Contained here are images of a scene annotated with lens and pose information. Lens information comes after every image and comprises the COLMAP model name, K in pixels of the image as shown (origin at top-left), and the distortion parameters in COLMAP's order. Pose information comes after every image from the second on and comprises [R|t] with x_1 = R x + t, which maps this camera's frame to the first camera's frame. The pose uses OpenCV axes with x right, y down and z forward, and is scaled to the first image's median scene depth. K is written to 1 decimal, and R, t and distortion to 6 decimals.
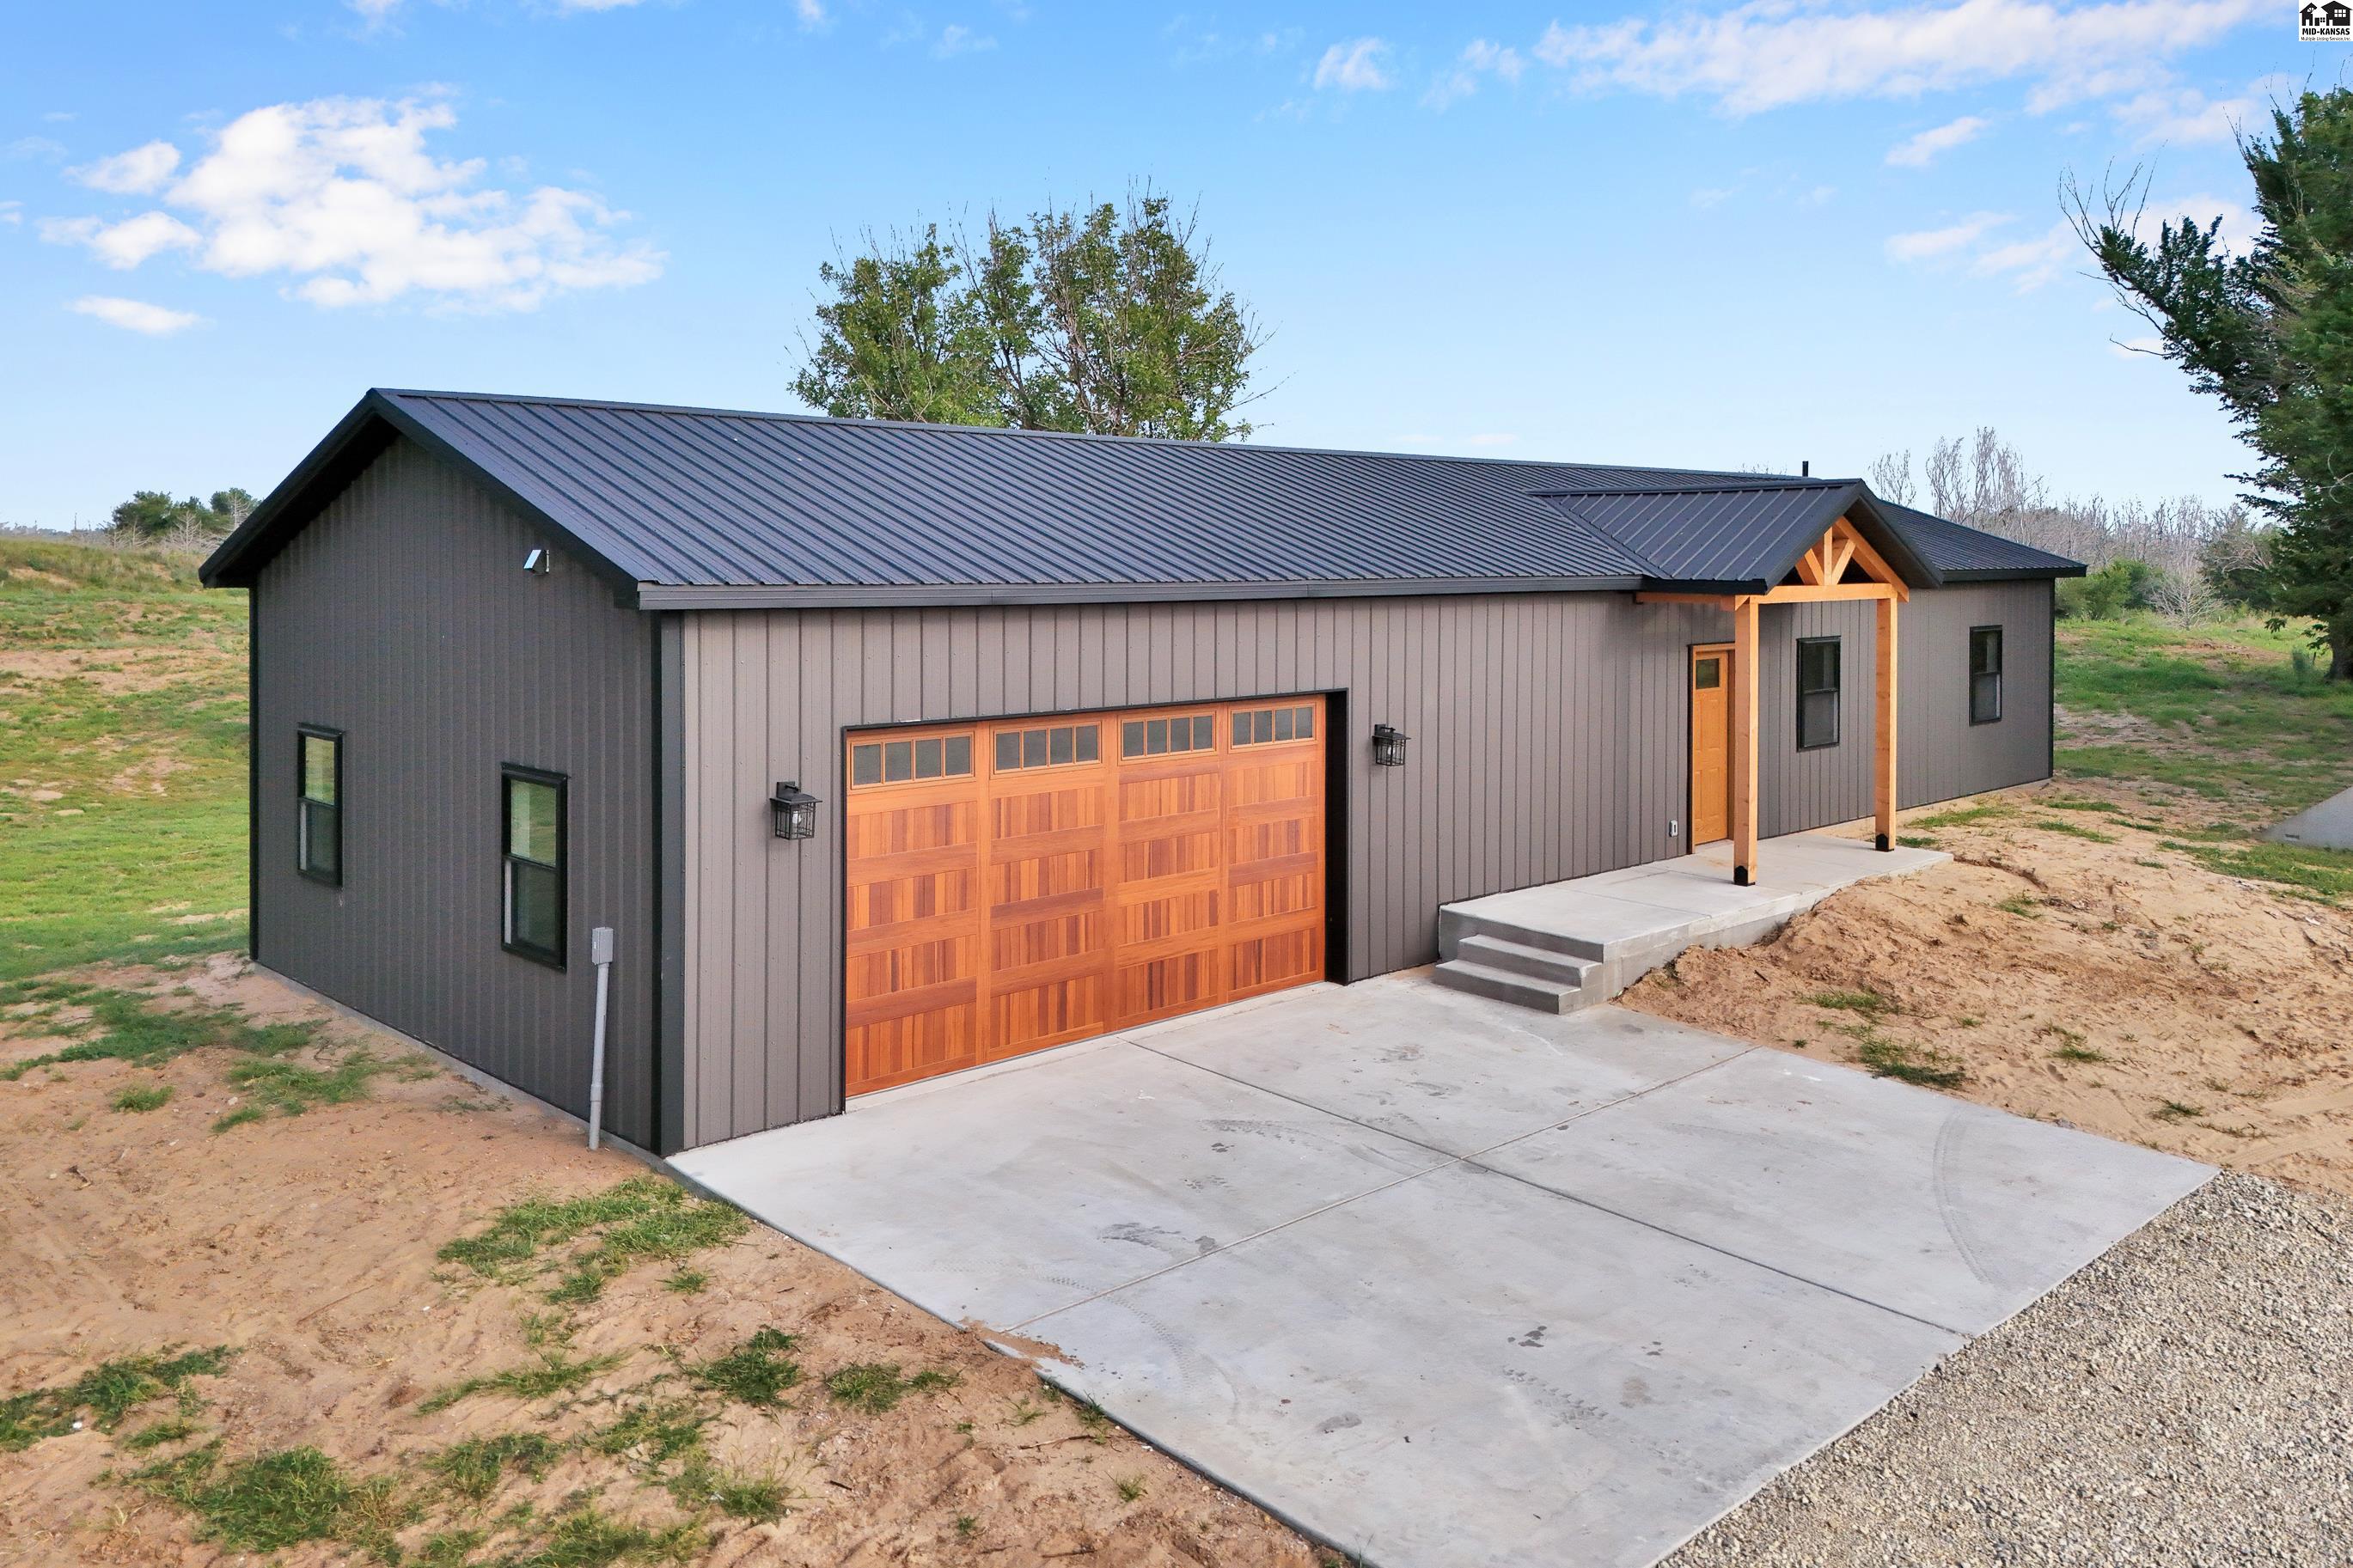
lens RADIAL K [[1816.8, 0, 1183.2], [0, 1816.8, 552.5], [0, 0, 1]] dist [0.042241, -0.031439]
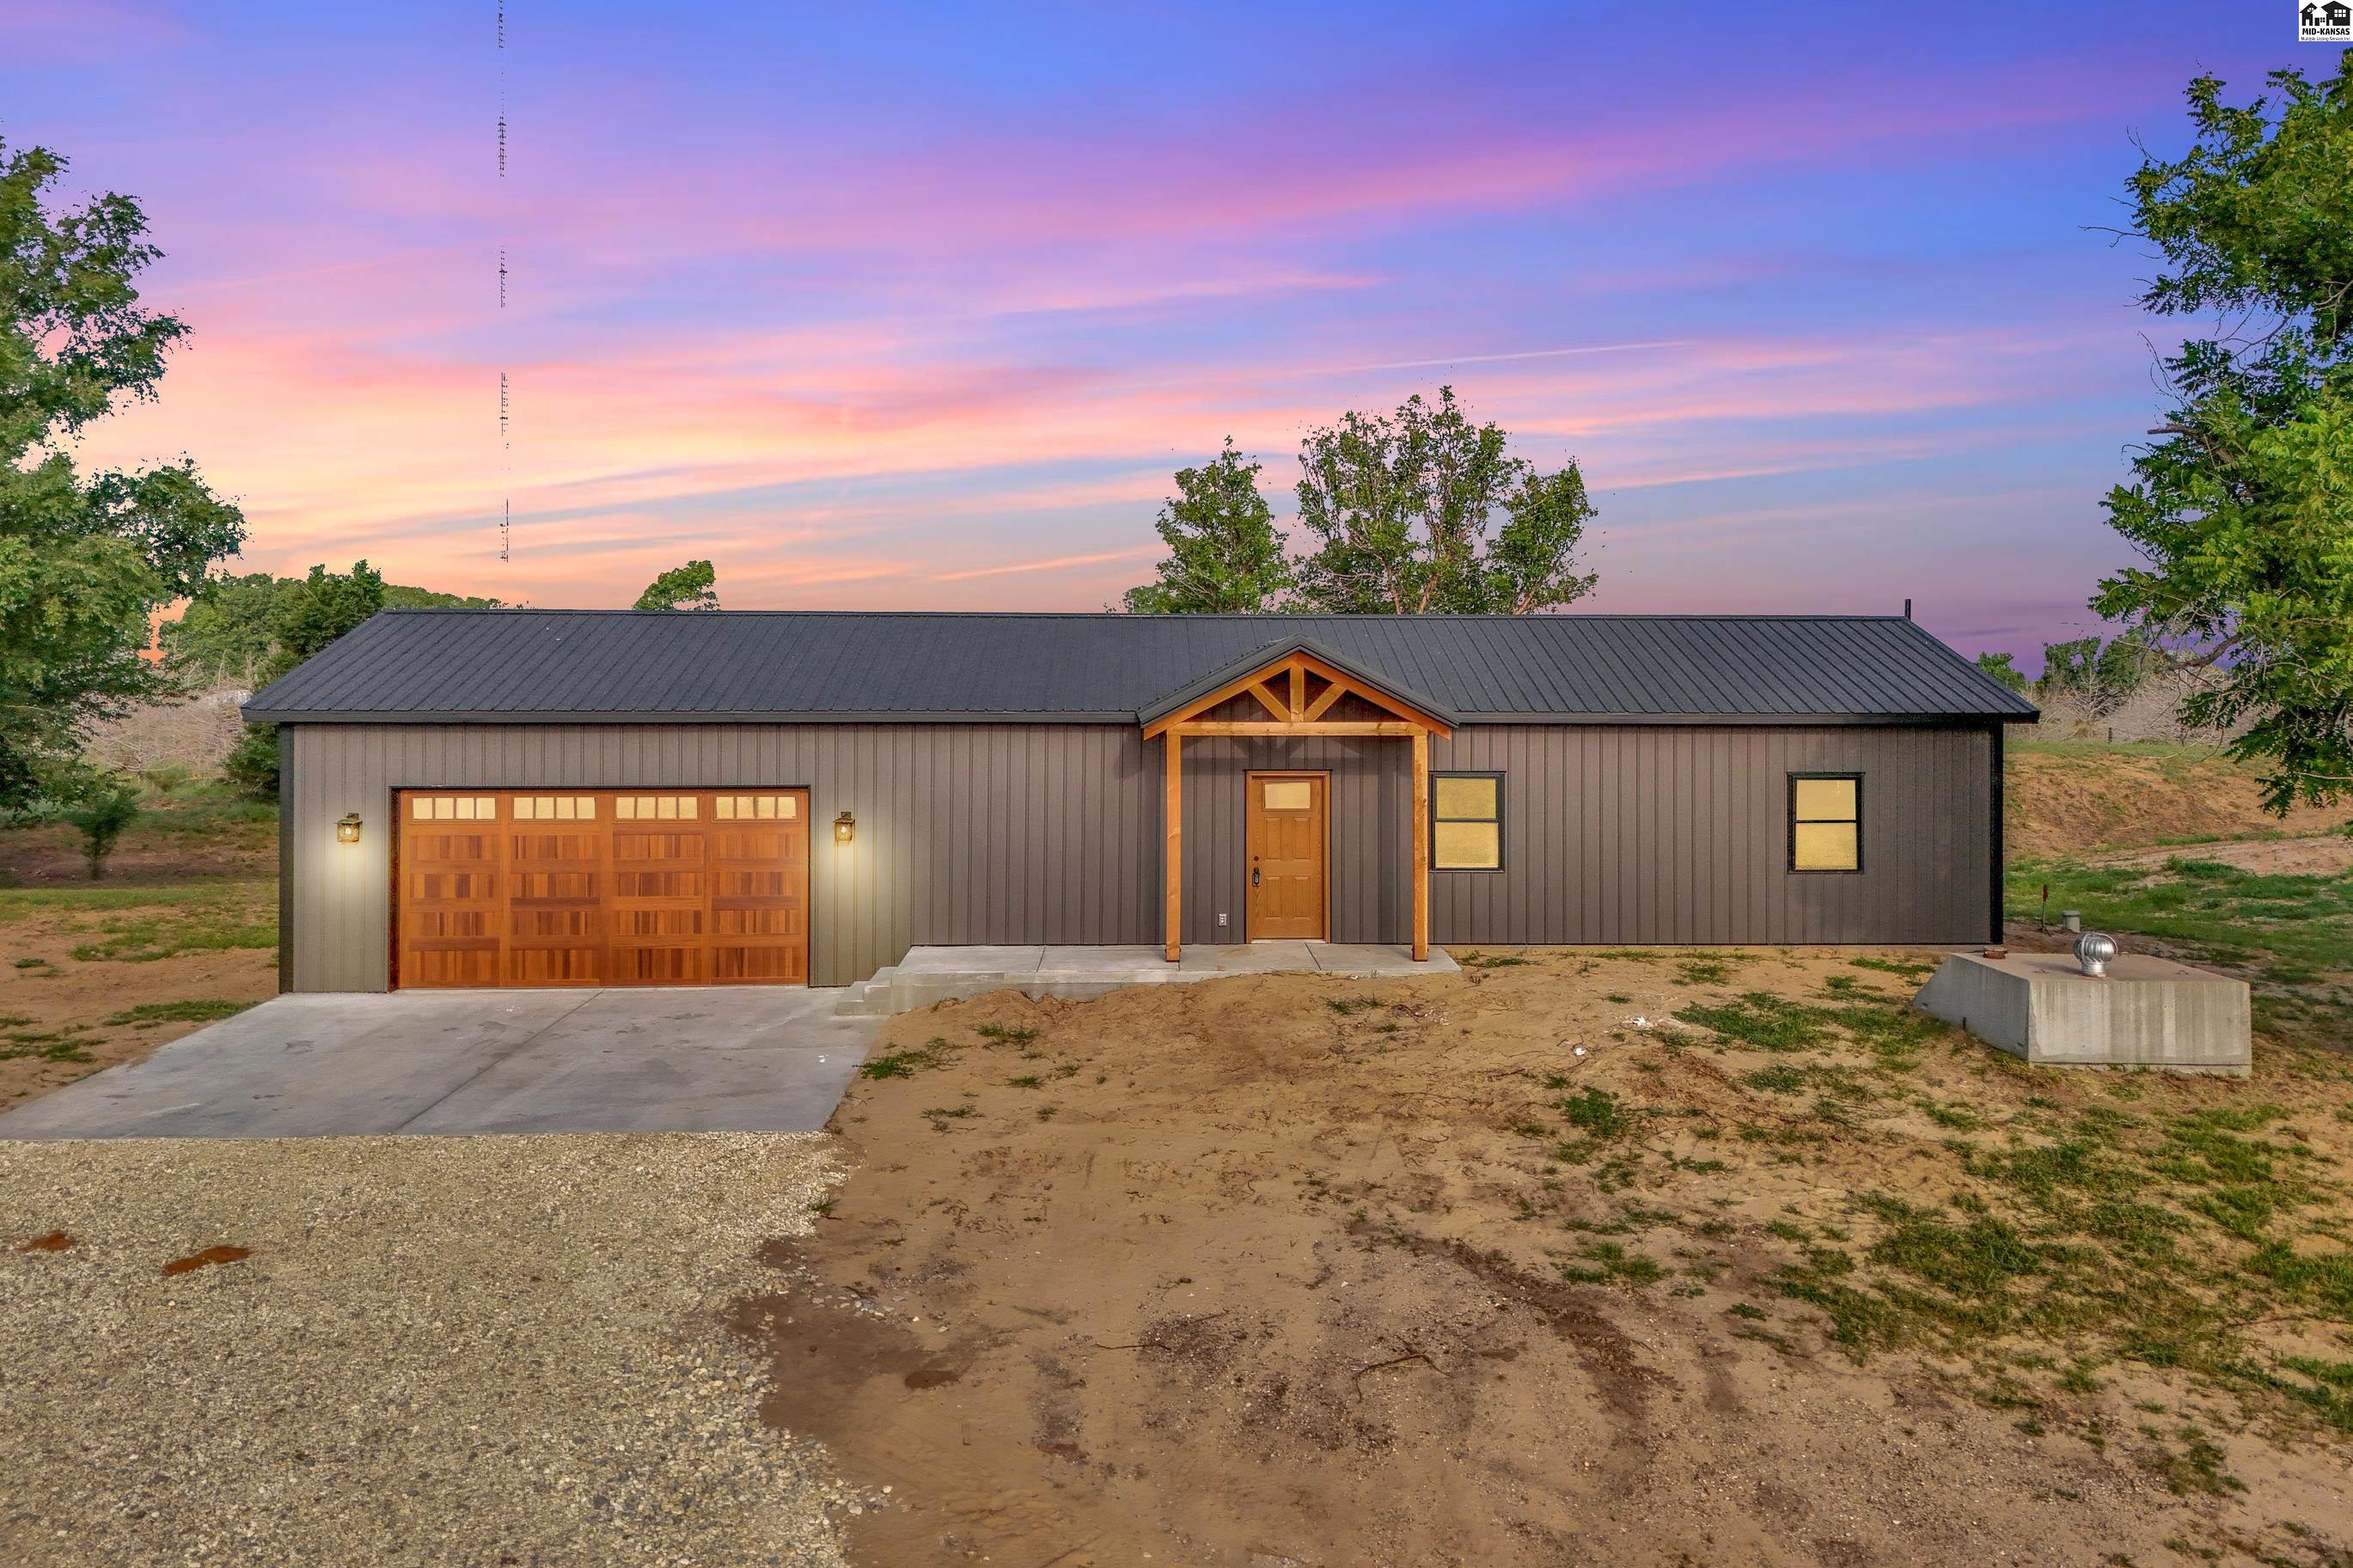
lens RADIAL K [[1812.5, 0, 1218.2], [0, 1812.5, 720.7], [0, 0, 1]] dist [0.032352, -0.008798]
pose [[0.752836, 0.009599, -0.658138, 1.583657], [-0.001671, 0.999918, 0.012672, 0.003423], [0.658206, -0.008440, 0.752791, 0.144880]]
